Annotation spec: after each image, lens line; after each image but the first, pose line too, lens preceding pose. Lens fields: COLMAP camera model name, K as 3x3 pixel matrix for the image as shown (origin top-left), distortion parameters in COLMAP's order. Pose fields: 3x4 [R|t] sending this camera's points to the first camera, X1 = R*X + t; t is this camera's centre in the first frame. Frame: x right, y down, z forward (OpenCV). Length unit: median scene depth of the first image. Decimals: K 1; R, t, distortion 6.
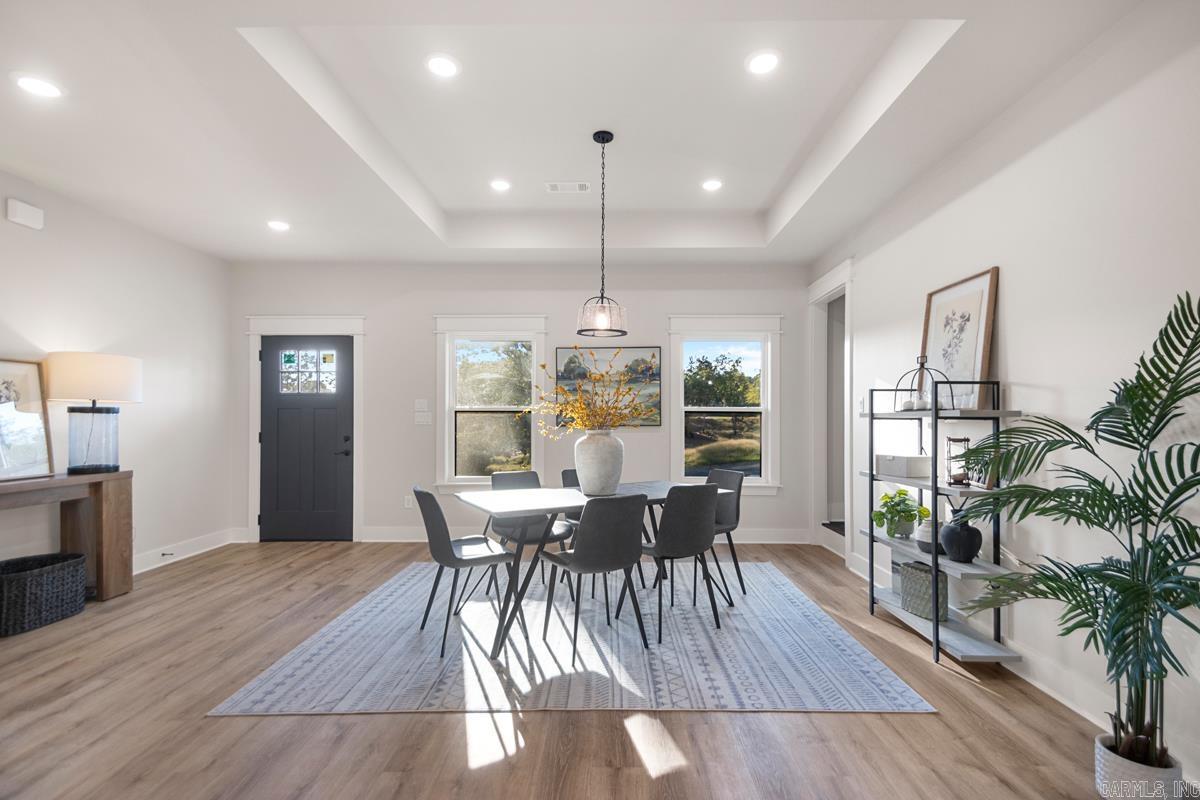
lens RADIAL K [[557.3, 0, 603.4], [0, 557.3, 402.3], [0, 0, 1]] dist [0.025915, -0.001058]
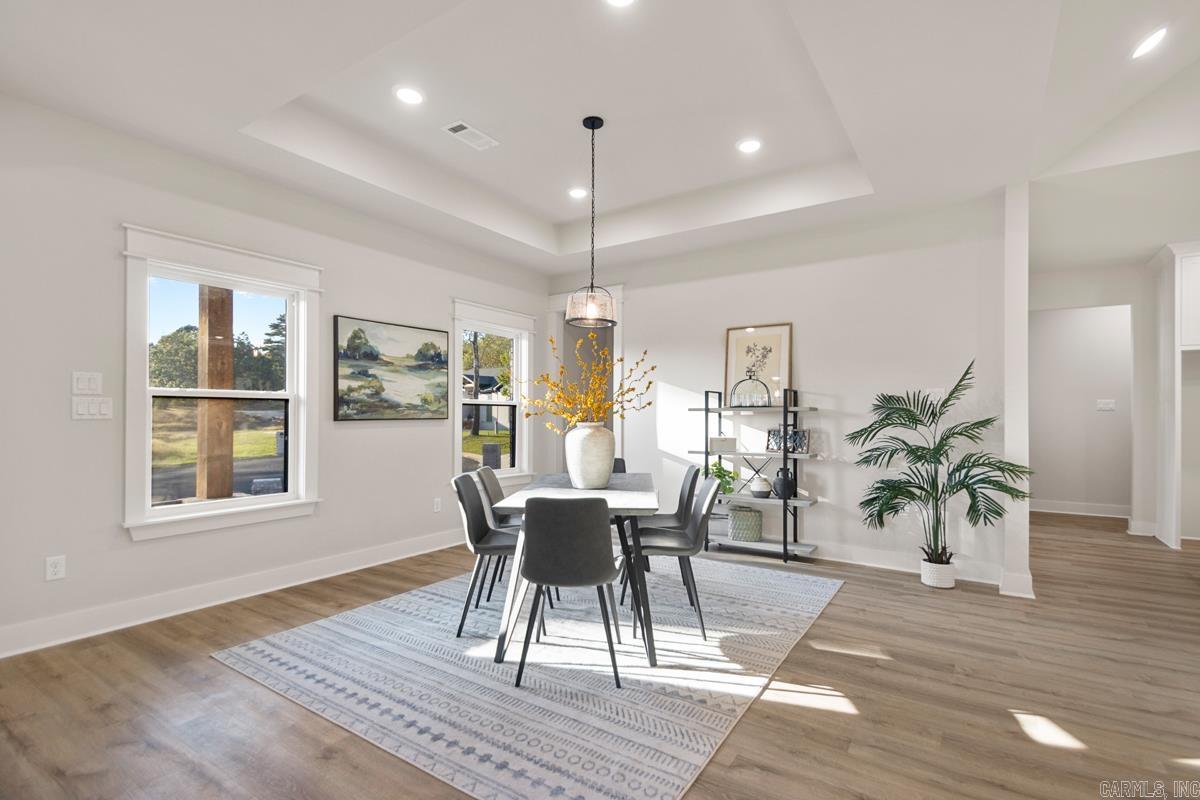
lens RADIAL K [[557.3, 0, 607.4], [0, 557.3, 410.4], [0, 0, 1]] dist [0.025915, -0.001058]
pose [[0.545713, 0.005324, 0.837955, -0.854397], [-0.029779, 0.999471, 0.013043, 0.014255], [-0.837443, -0.032071, 0.545583, 0.467743]]
